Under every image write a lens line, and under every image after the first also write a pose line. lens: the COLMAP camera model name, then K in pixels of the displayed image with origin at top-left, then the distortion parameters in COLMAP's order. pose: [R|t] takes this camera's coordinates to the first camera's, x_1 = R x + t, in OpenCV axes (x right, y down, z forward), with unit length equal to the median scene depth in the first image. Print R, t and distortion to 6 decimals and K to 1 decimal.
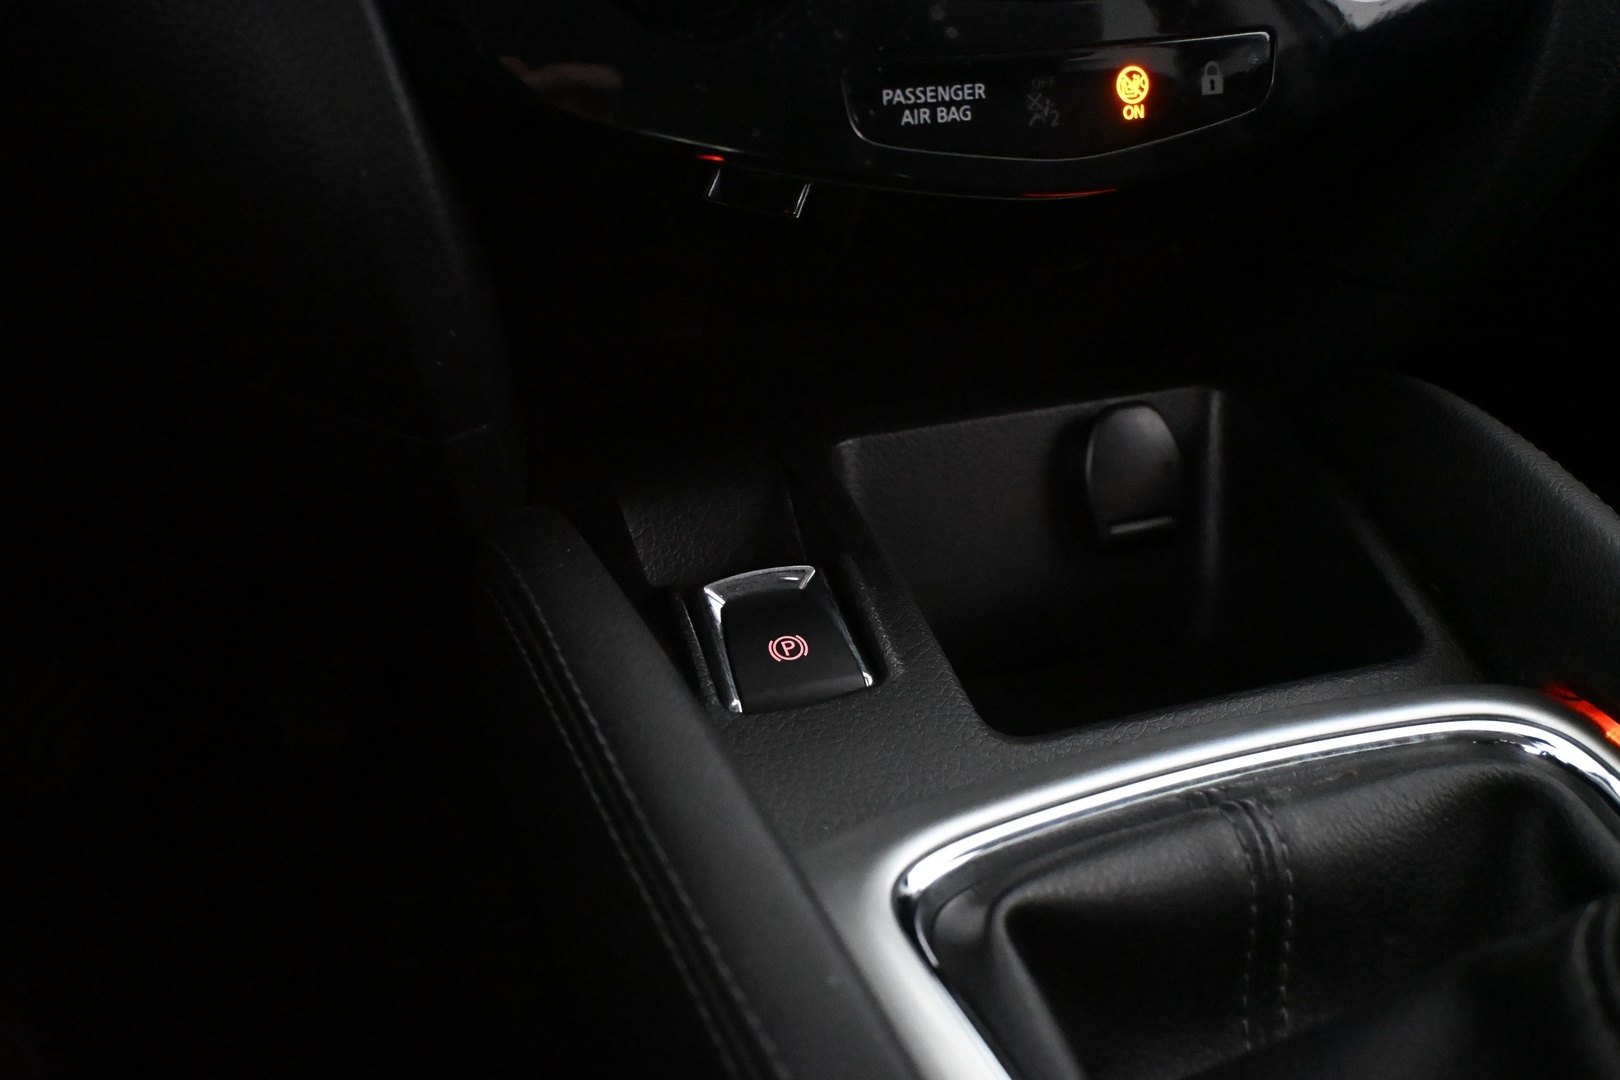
lens RADIAL K [[1521.3, 0, 820.2], [0, 1521.3, 540.3], [0, 0, 1]] dist [-0.005167, 0.000000]
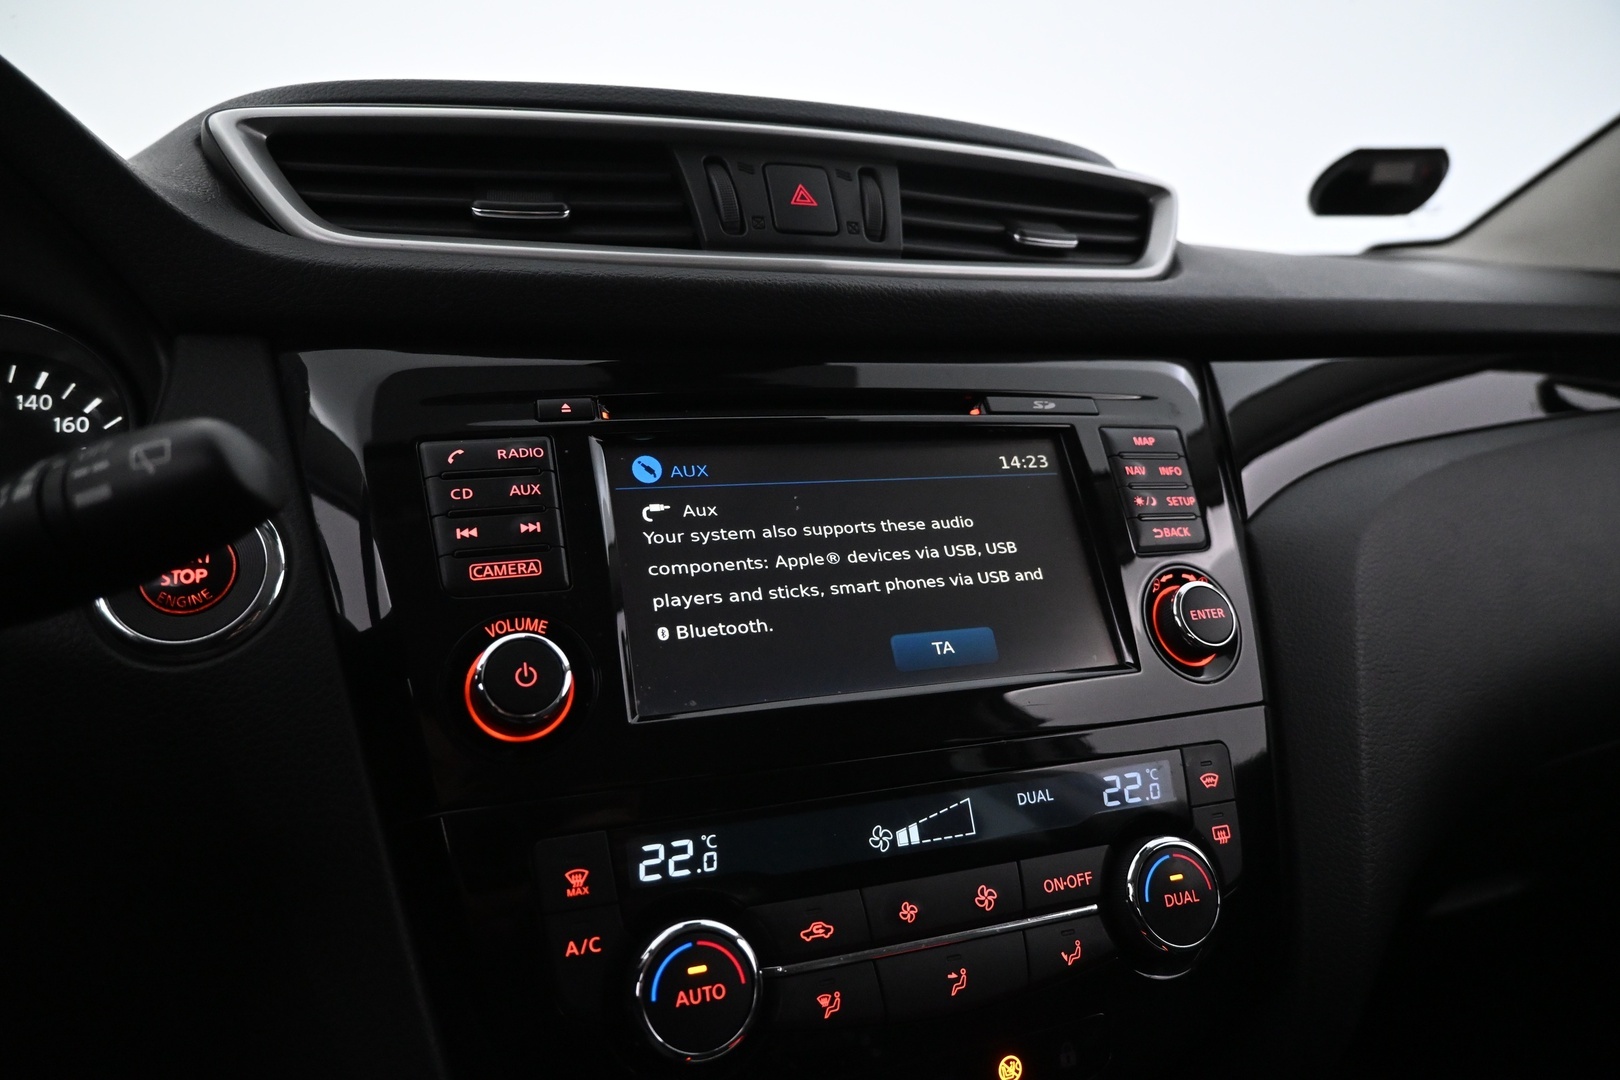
lens RADIAL K [[1090.3, 0, 810.6], [0, 1090.3, 536.1], [0, 0, 1]] dist [-0.007661, 0.001725]
pose [[0.999633, -0.004704, 0.026669, 0.003613], [0.014345, 0.927259, -0.374145, -0.381451], [-0.022969, 0.374390, 0.926987, -0.074925]]
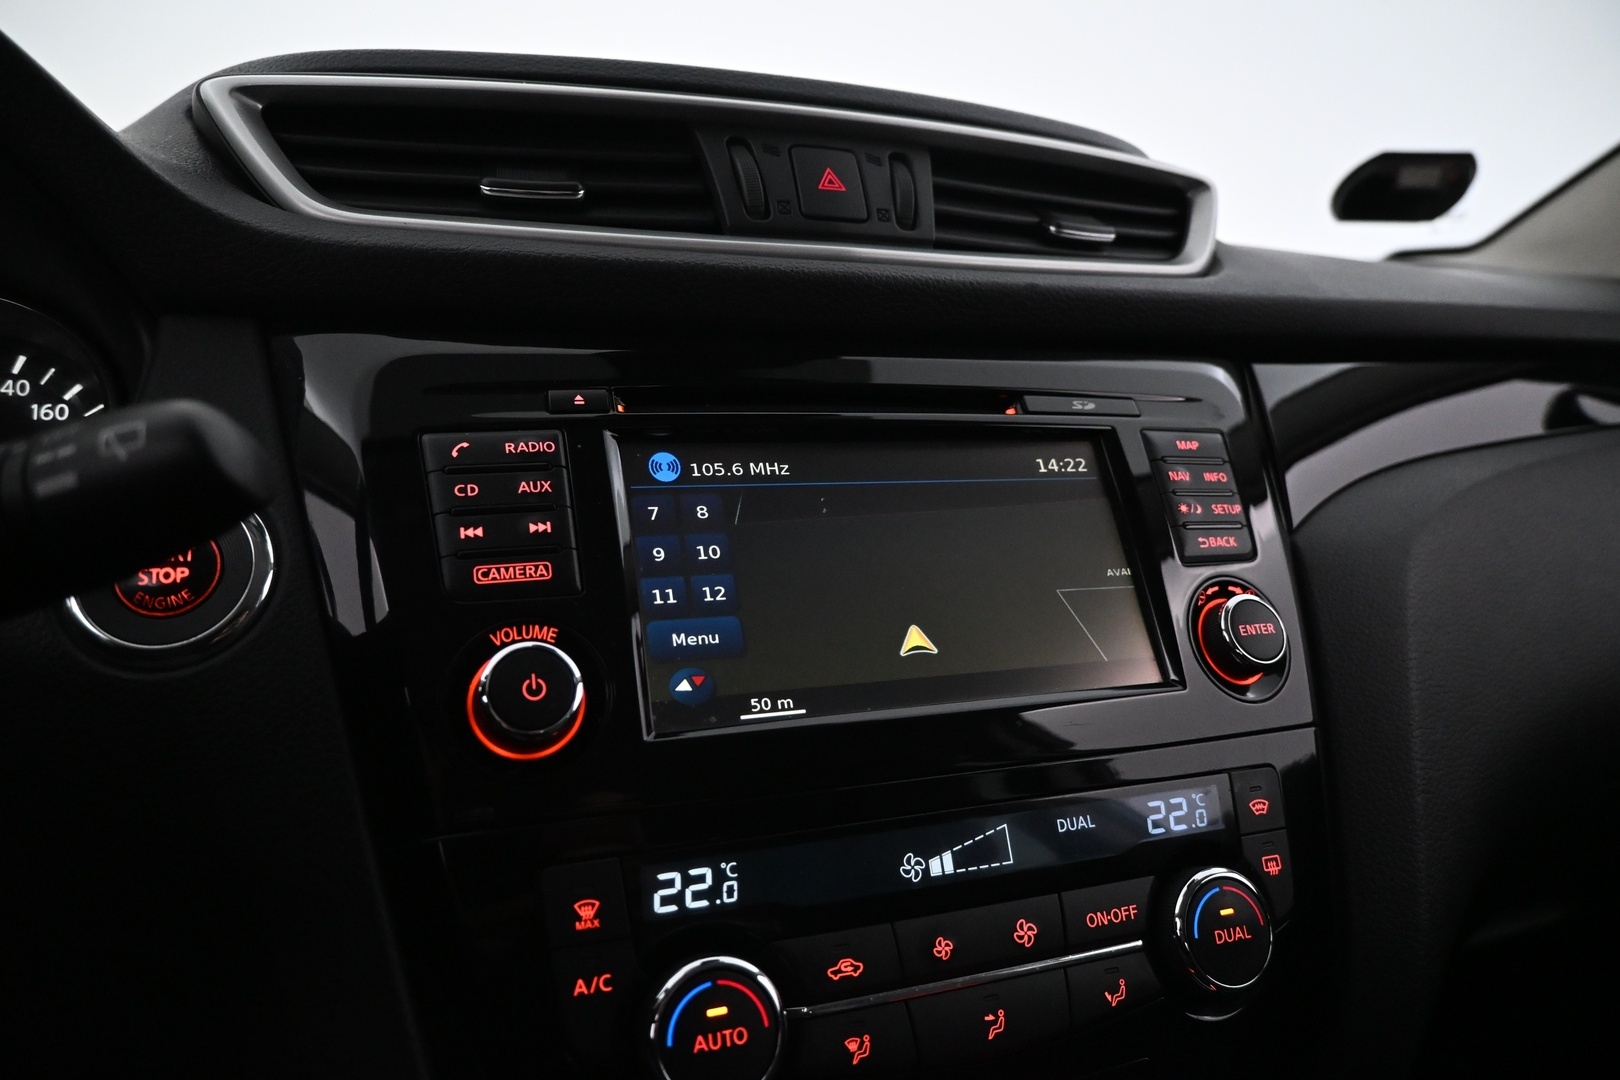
lens RADIAL K [[1090.3, 0, 810.4], [0, 1090.3, 536.2], [0, 0, 1]] dist [-0.007661, 0.001725]
pose [[0.999470, 0.008773, 0.031337, -0.025124], [0.003746, 0.925549, -0.378609, -0.407421], [-0.032326, 0.378526, 0.925026, -0.008362]]
